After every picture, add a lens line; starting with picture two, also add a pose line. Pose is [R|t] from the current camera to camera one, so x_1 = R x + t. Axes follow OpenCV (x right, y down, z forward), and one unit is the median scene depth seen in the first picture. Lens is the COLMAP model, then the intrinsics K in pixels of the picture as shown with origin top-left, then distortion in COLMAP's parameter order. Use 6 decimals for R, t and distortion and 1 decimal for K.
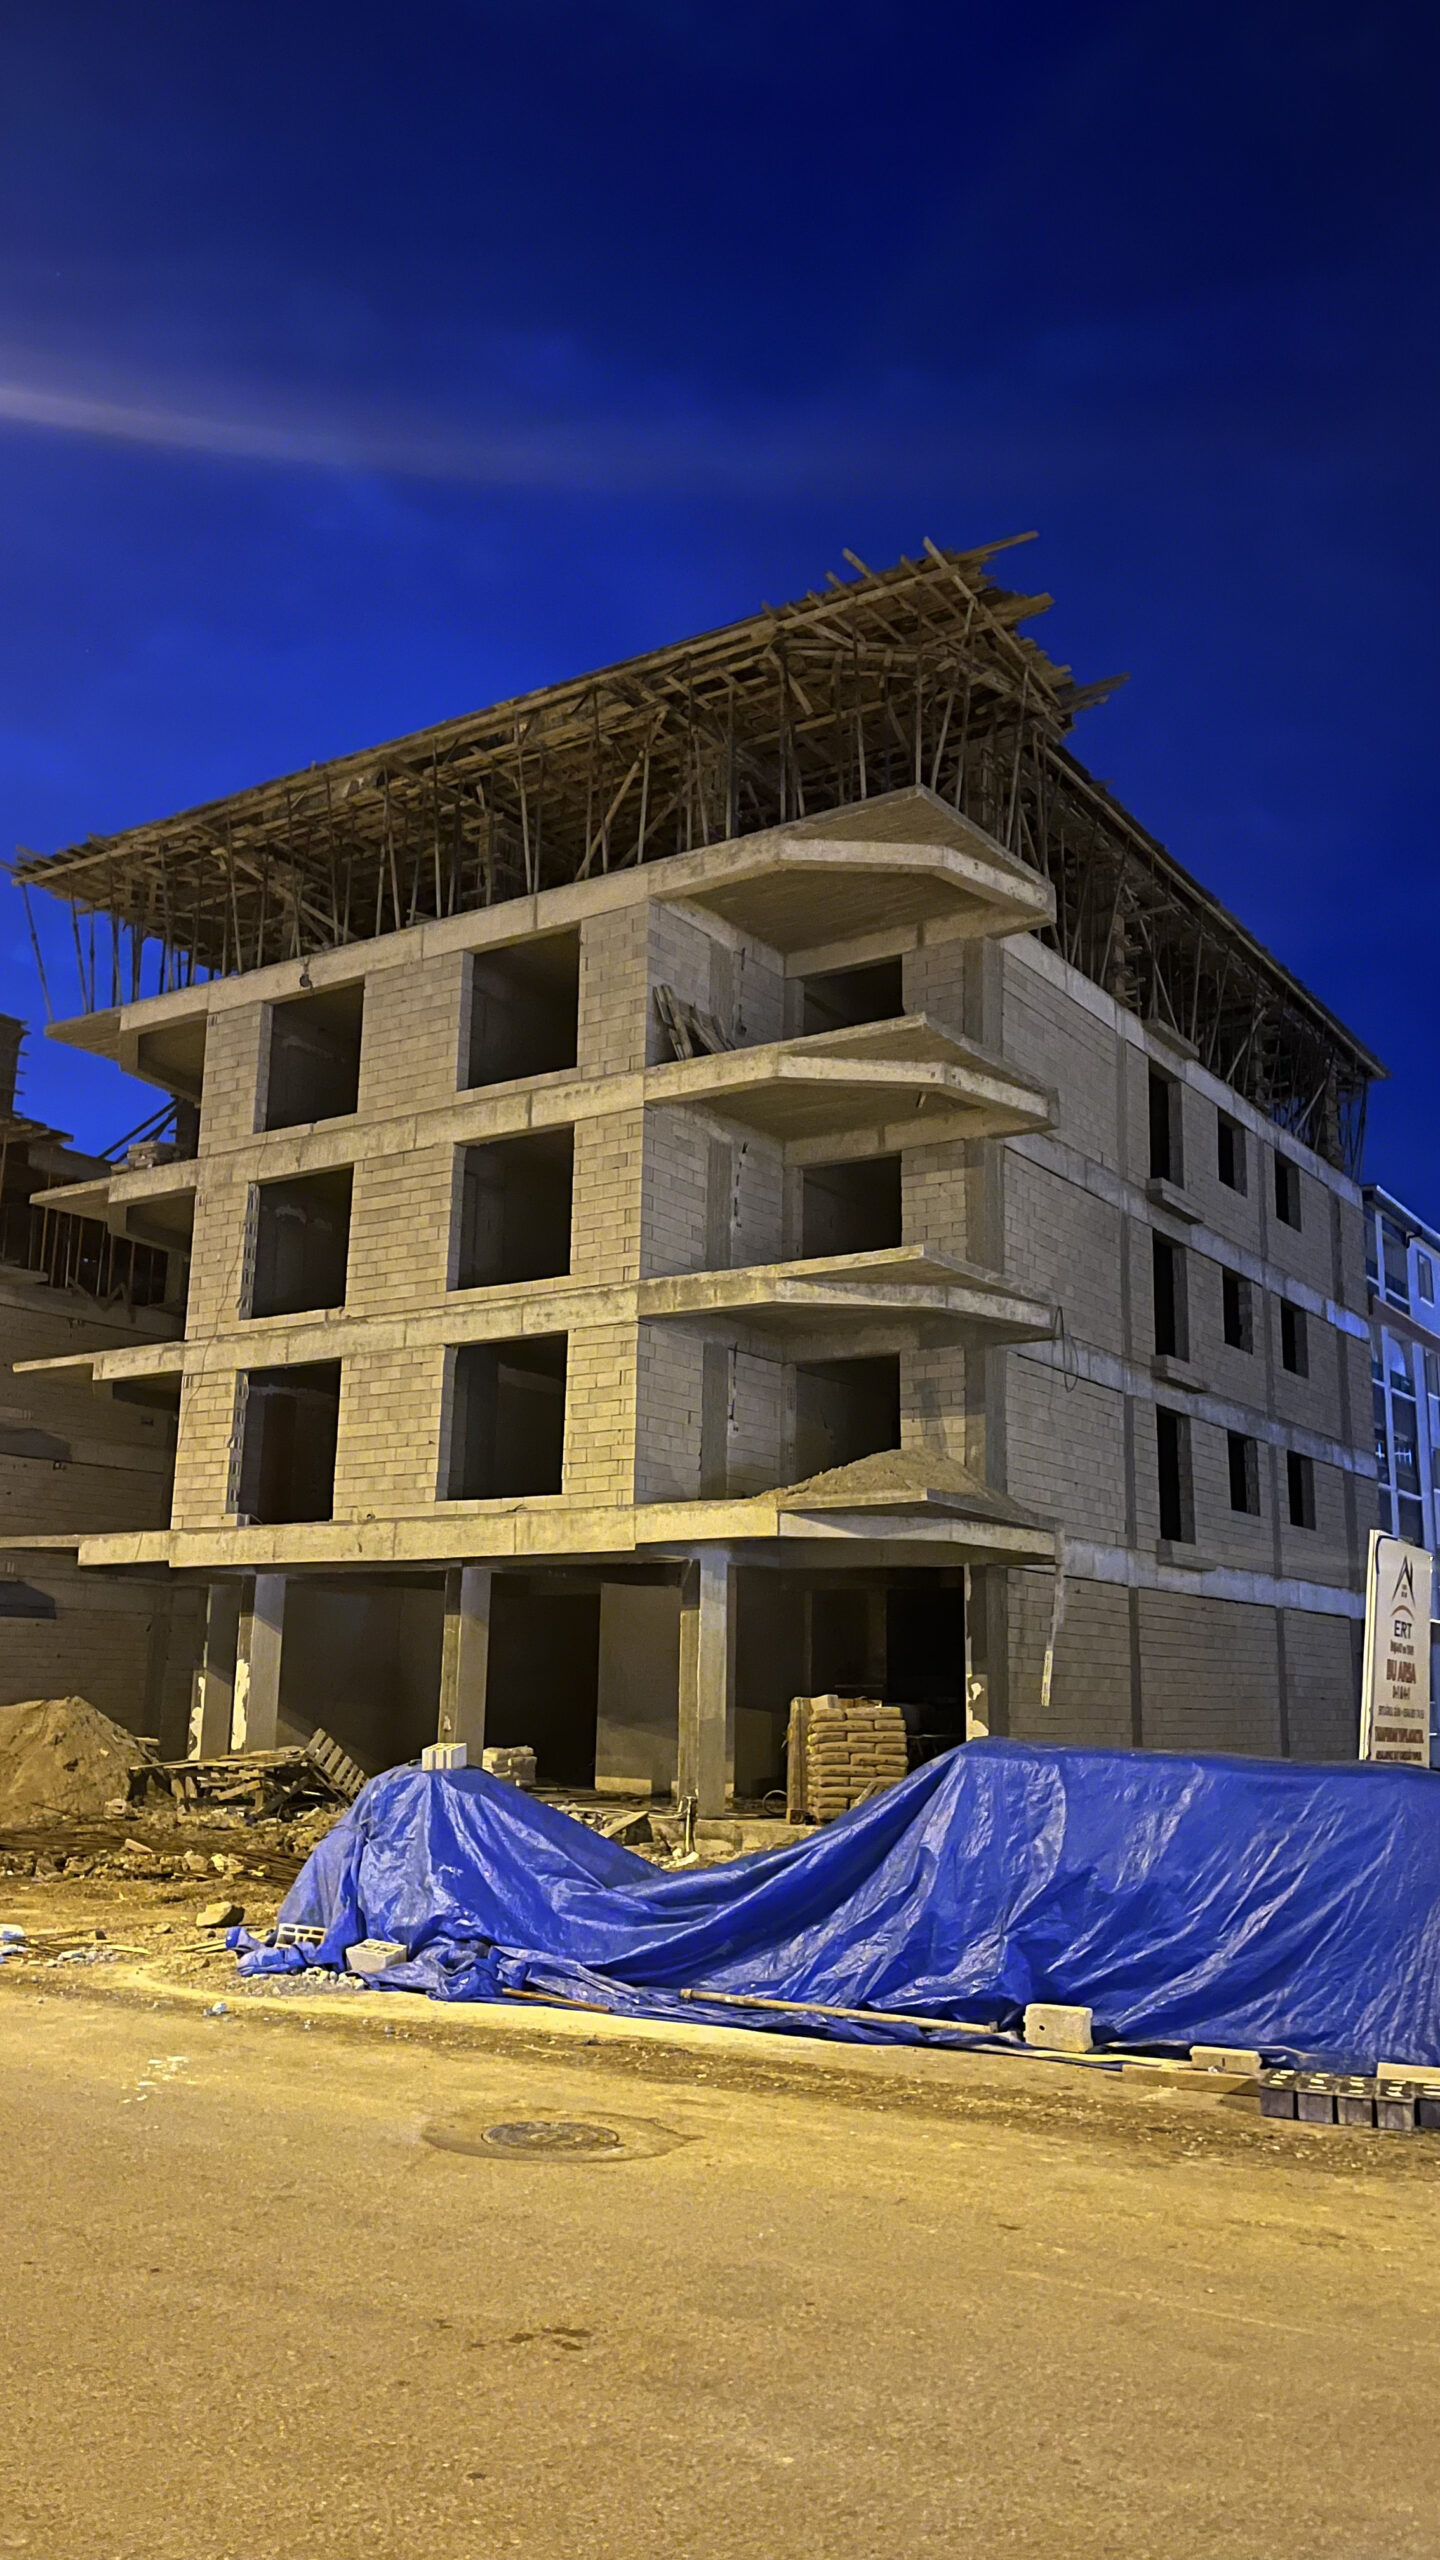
lens RADIAL K [[1918.5, 0, 720.0], [0, 1918.5, 1280.0], [0, 0, 1]] dist [0.050070, -0.000852]
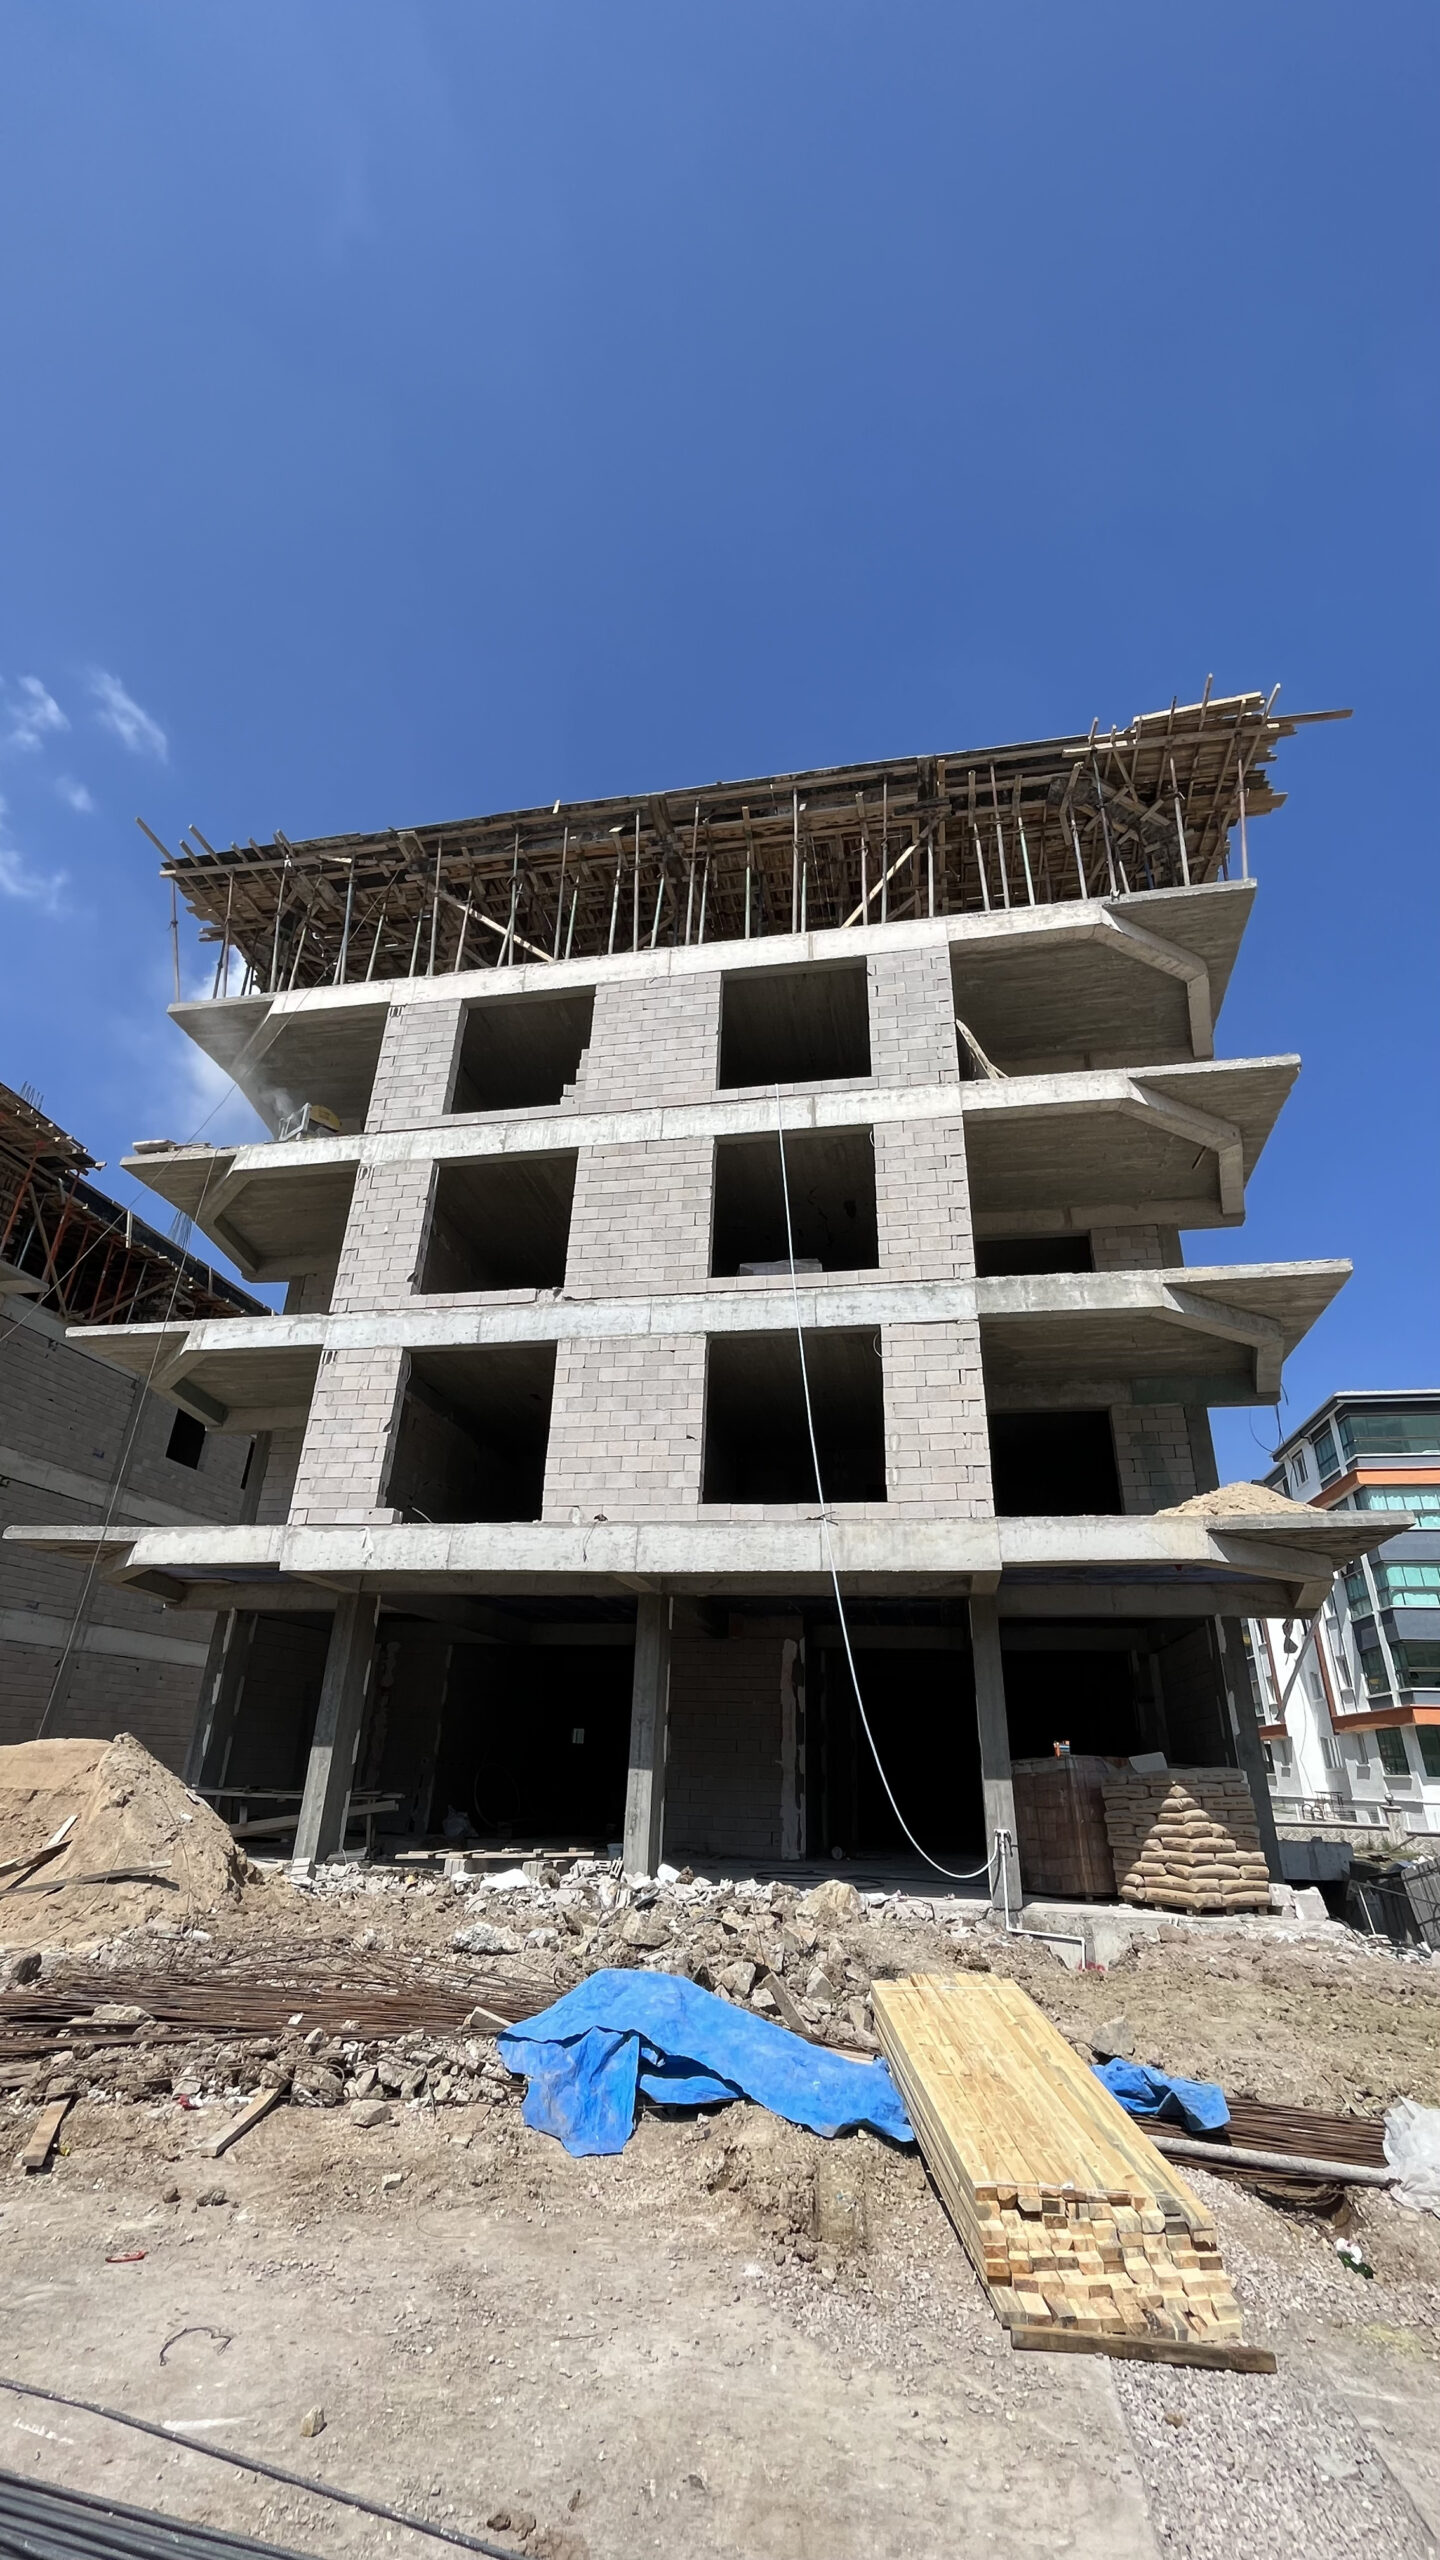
lens RADIAL K [[1040.3, 0, 720.0], [0, 1040.3, 1280.0], [0, 0, 1]] dist [-0.000205, -0.004993]
pose [[0.922711, 0.172494, 0.344745, -0.304166], [-0.097699, 0.969744, -0.223722, 0.116342], [-0.372905, 0.172749, 0.911646, 0.532796]]
